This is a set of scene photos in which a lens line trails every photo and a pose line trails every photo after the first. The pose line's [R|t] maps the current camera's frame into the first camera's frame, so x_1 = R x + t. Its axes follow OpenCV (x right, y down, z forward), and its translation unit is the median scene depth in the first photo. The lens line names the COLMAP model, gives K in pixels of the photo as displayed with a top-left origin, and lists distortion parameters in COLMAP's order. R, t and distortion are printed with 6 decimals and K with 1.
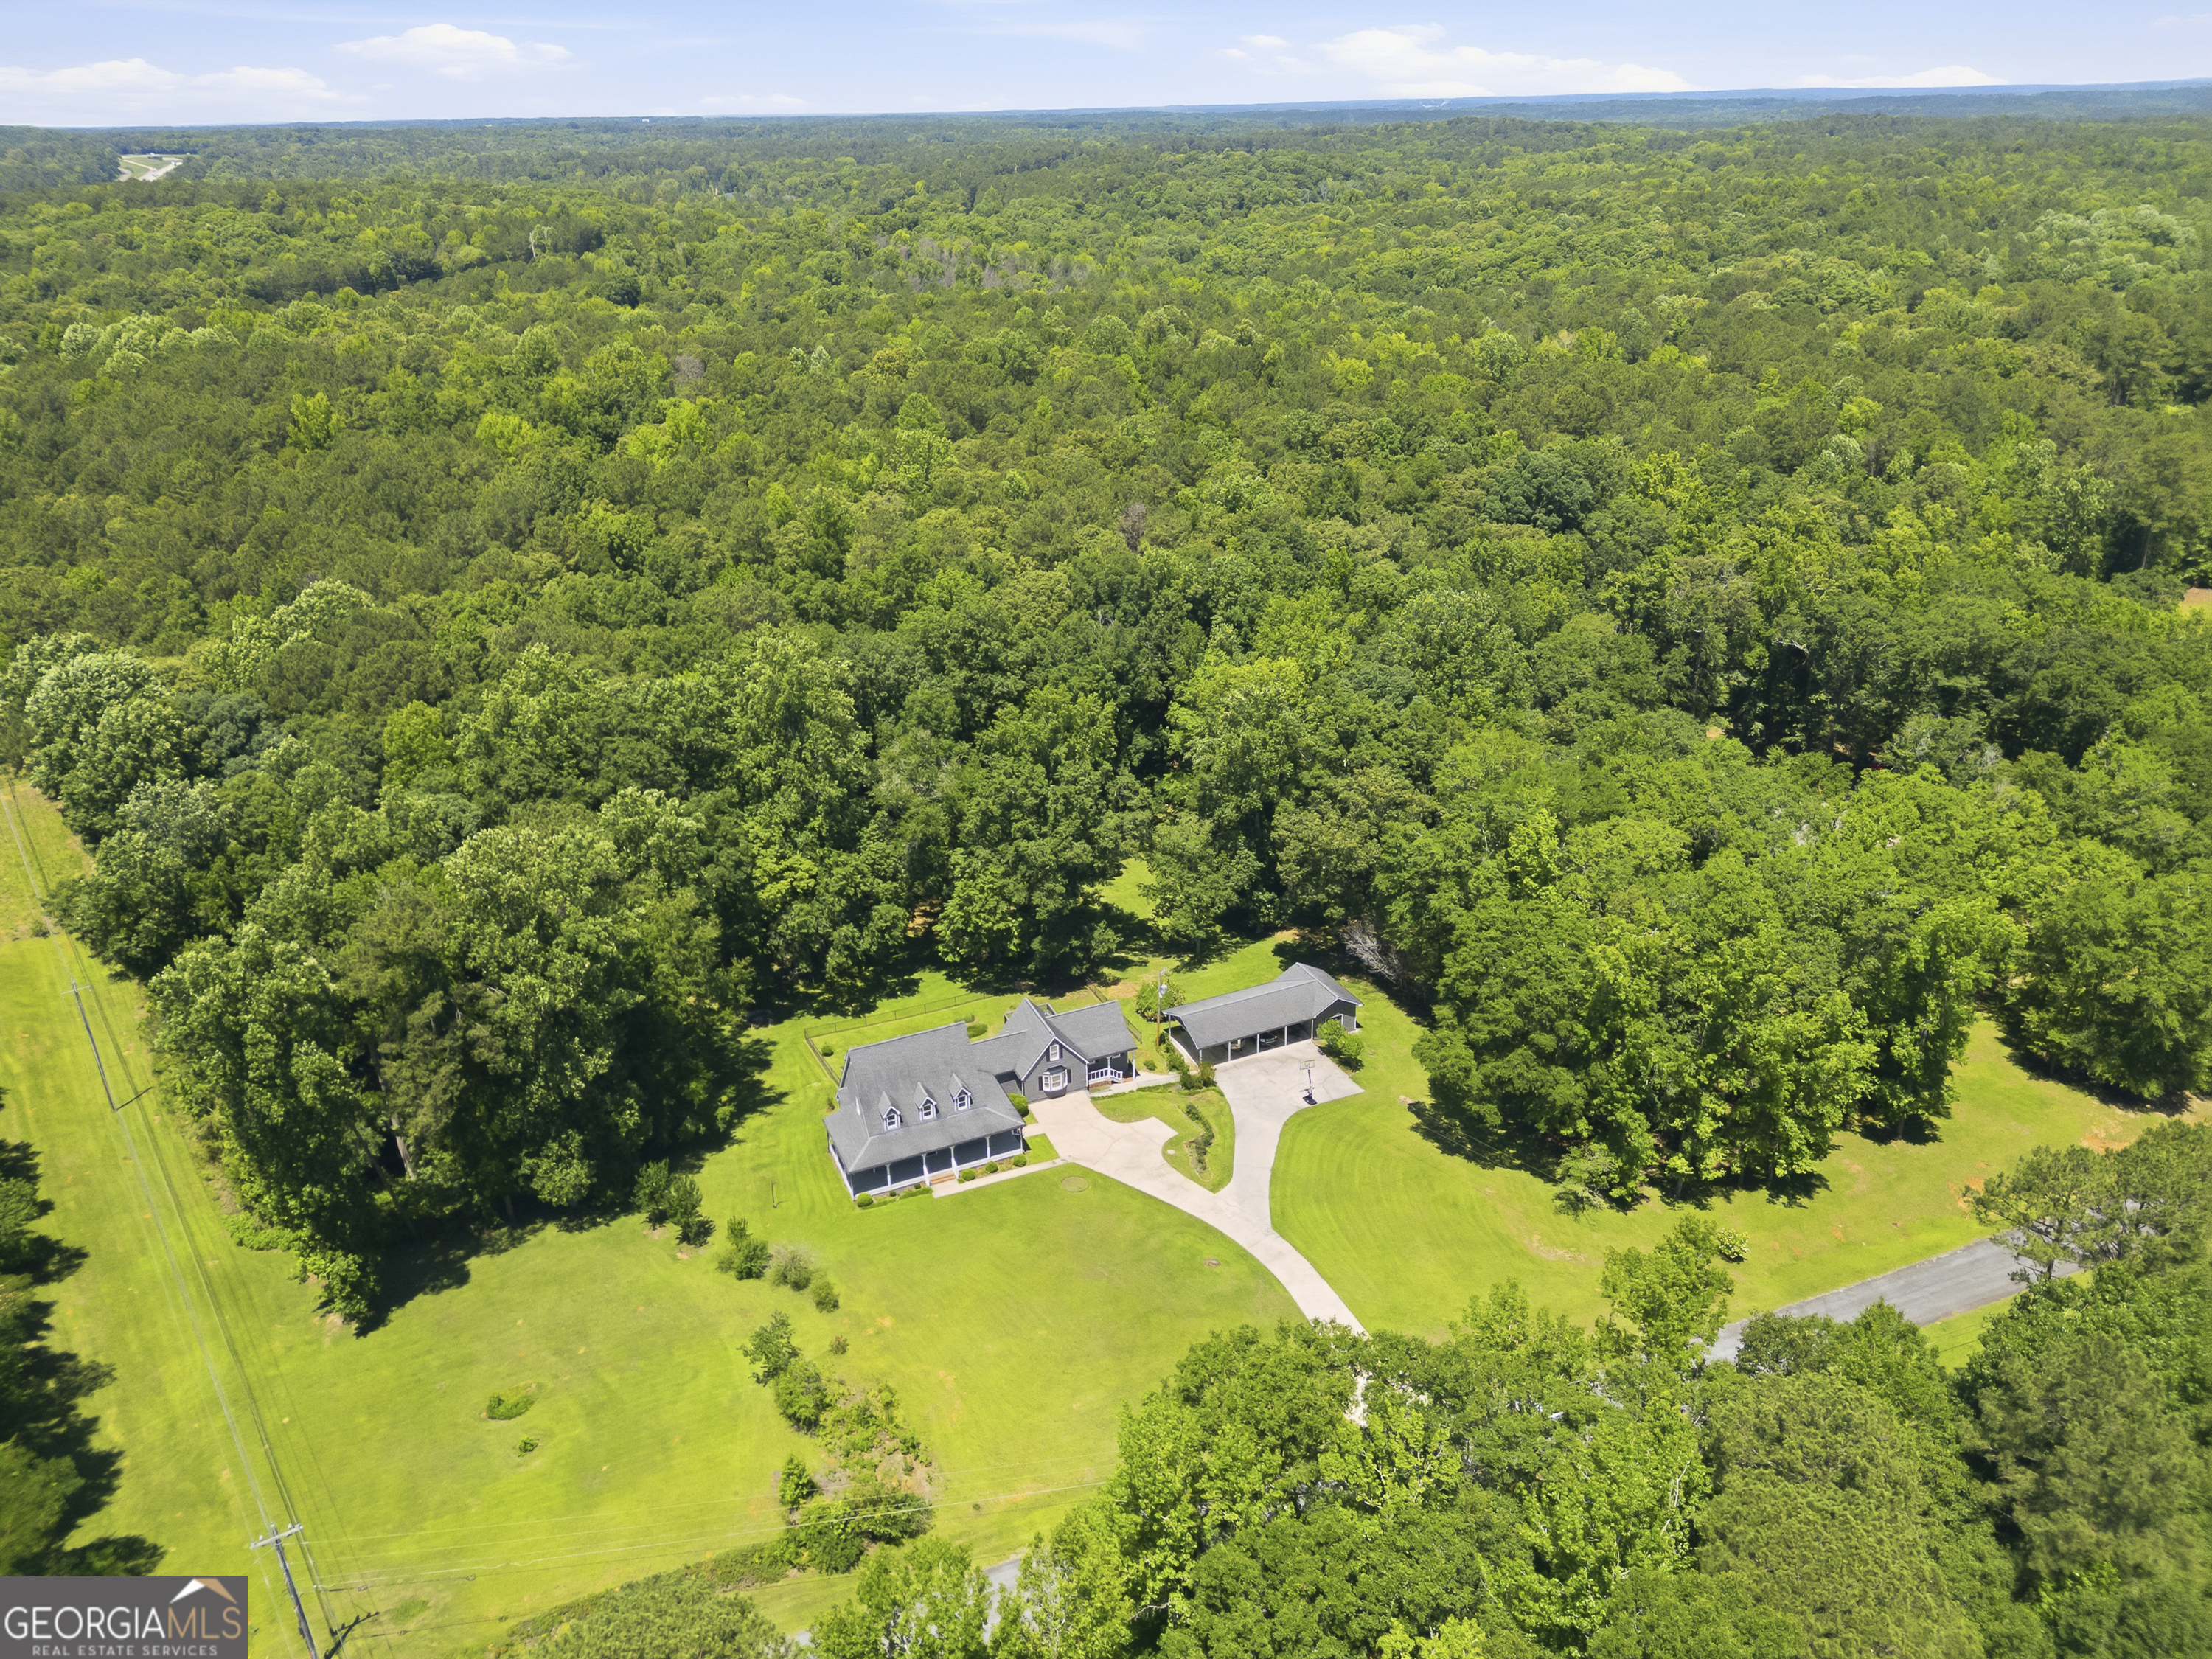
lens RADIAL K [[1547.9, 0, 1091.7], [0, 1547.9, 821.5], [0, 0, 1]] dist [0.075979, -0.066048]
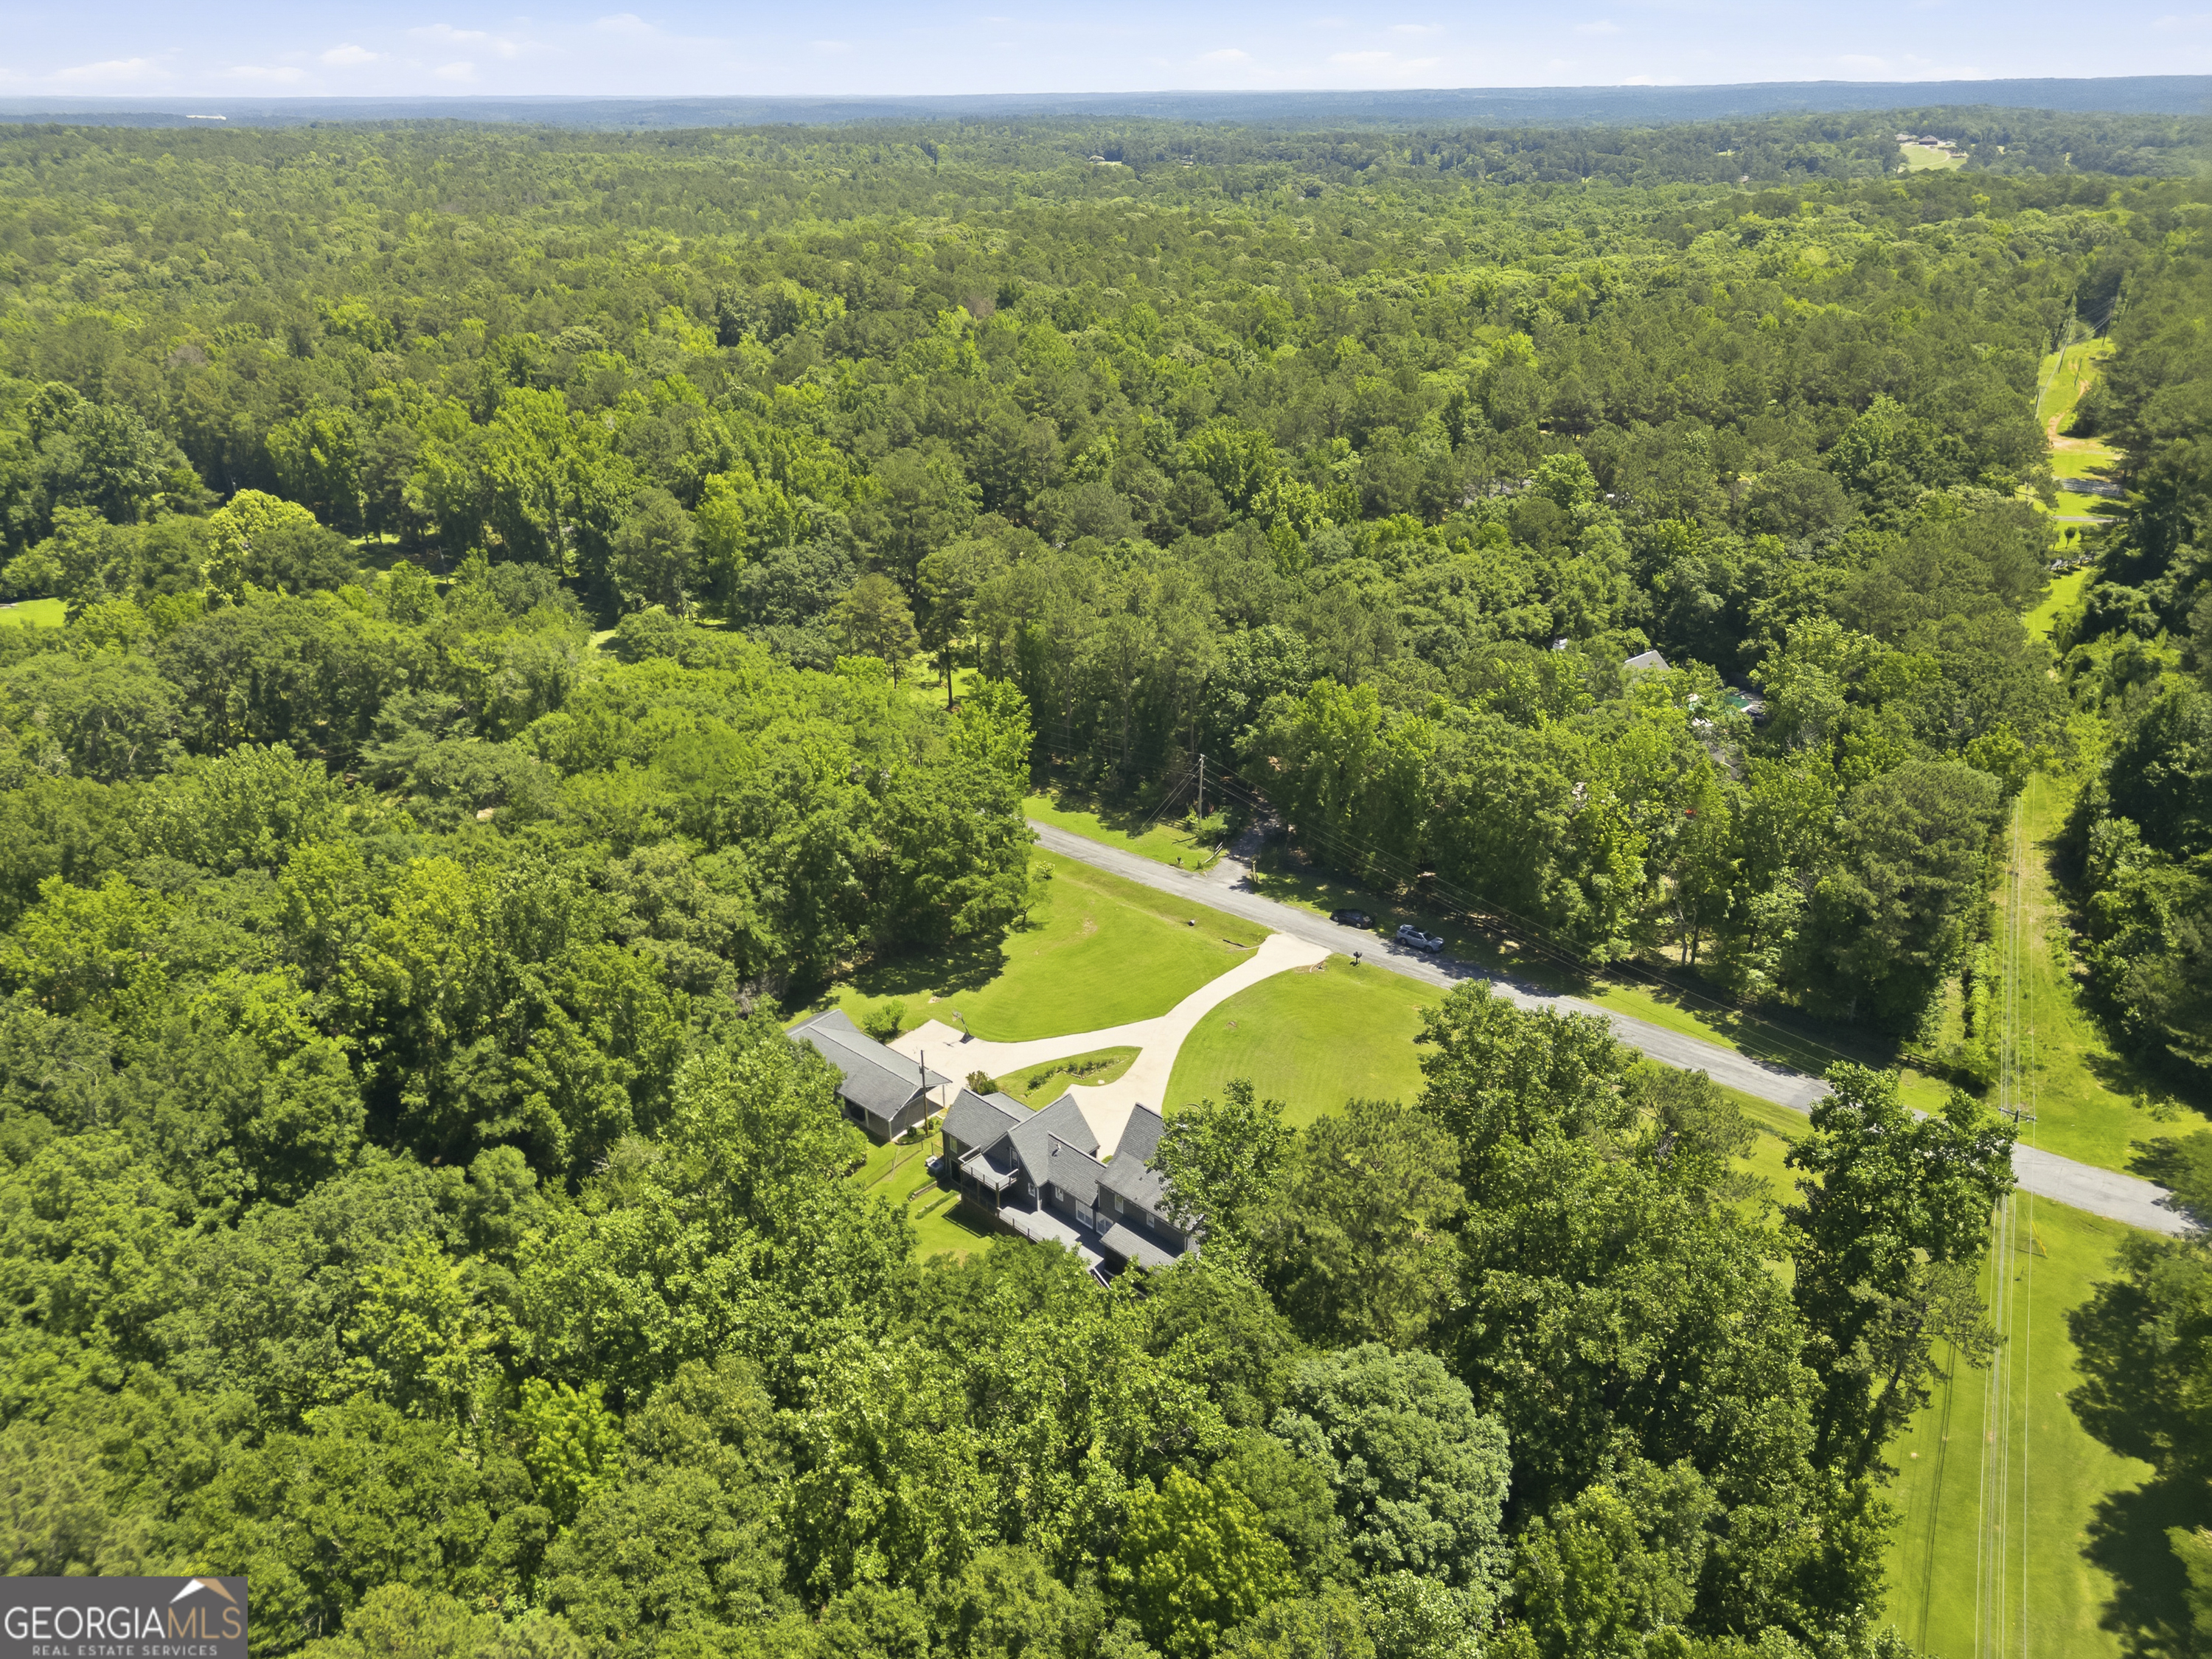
lens RADIAL K [[1547.9, 0, 1093.9], [0, 1547.9, 833.0], [0, 0, 1]] dist [0.075979, -0.066048]
pose [[-0.405590, -0.368257, 0.836591, -0.690830], [0.396775, 0.753595, 0.524084, -0.424241], [-0.823448, 0.544501, -0.159535, 0.969284]]
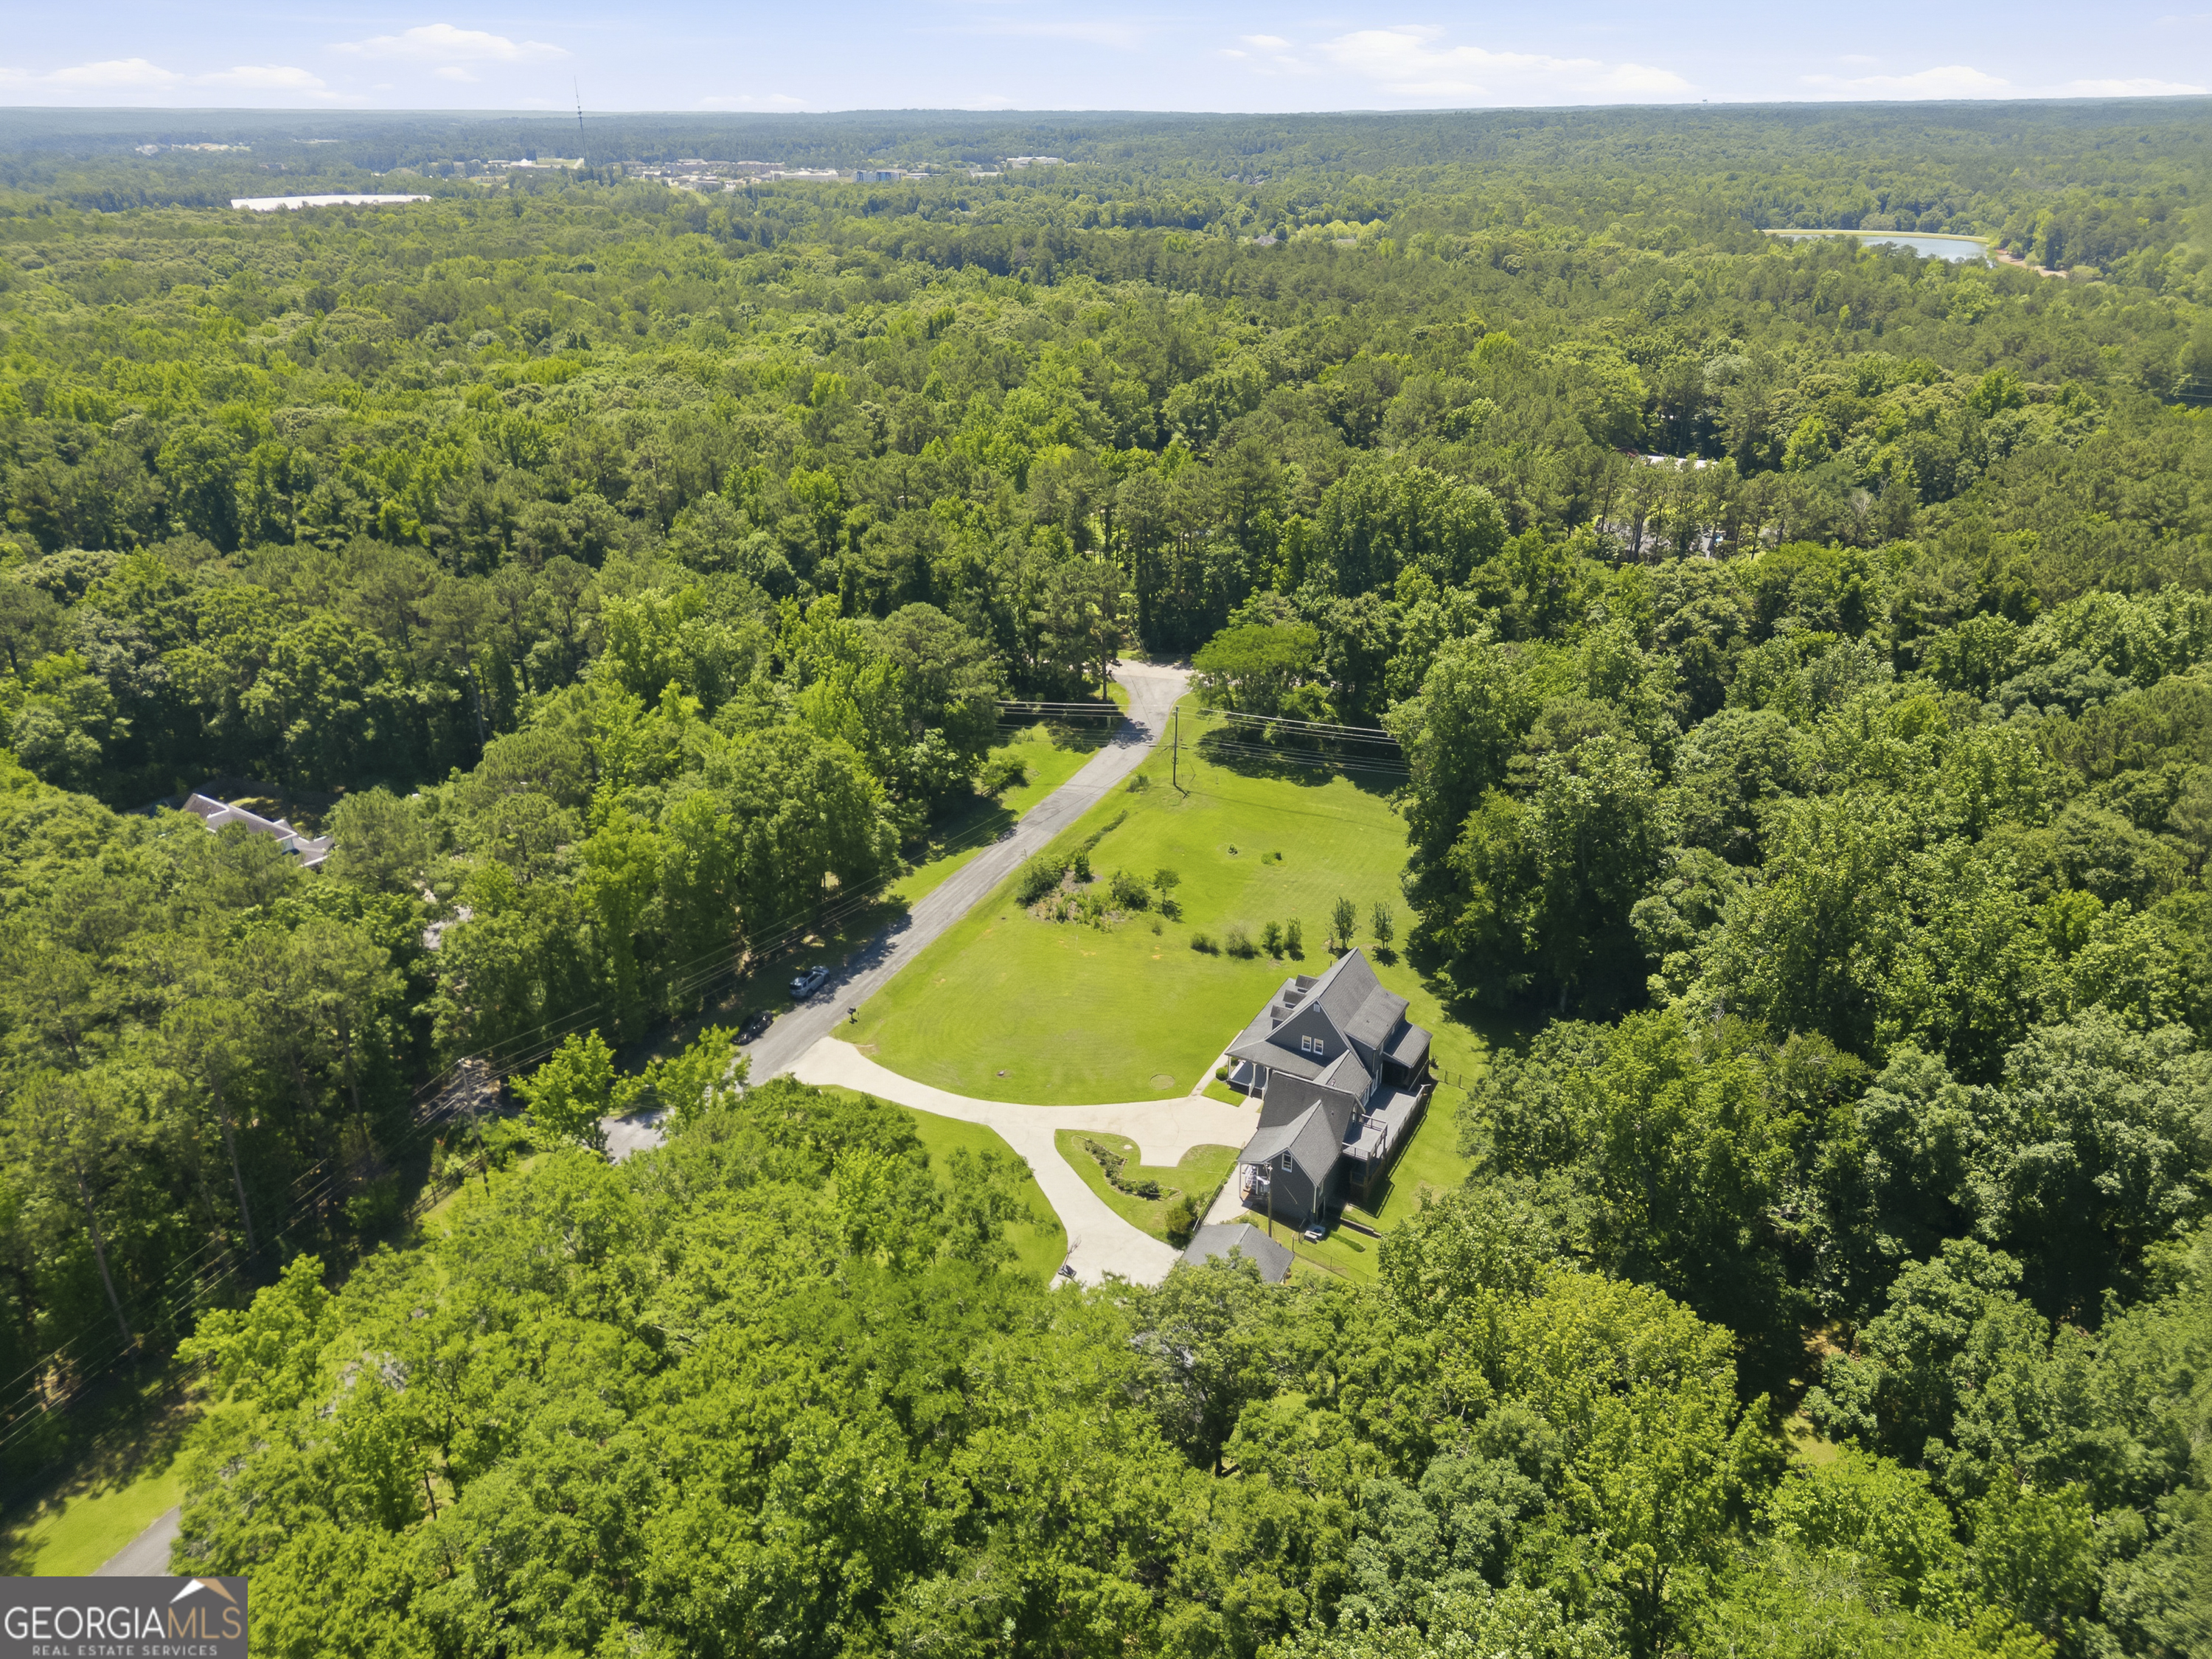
lens RADIAL K [[1547.9, 0, 1096.3], [0, 1547.9, 835.5], [0, 0, 1]] dist [0.075979, -0.066048]
pose [[-0.782132, 0.287722, -0.552708, 0.502625], [-0.237494, 0.682407, 0.691315, -0.546157], [0.576078, 0.671965, -0.465400, 1.182131]]
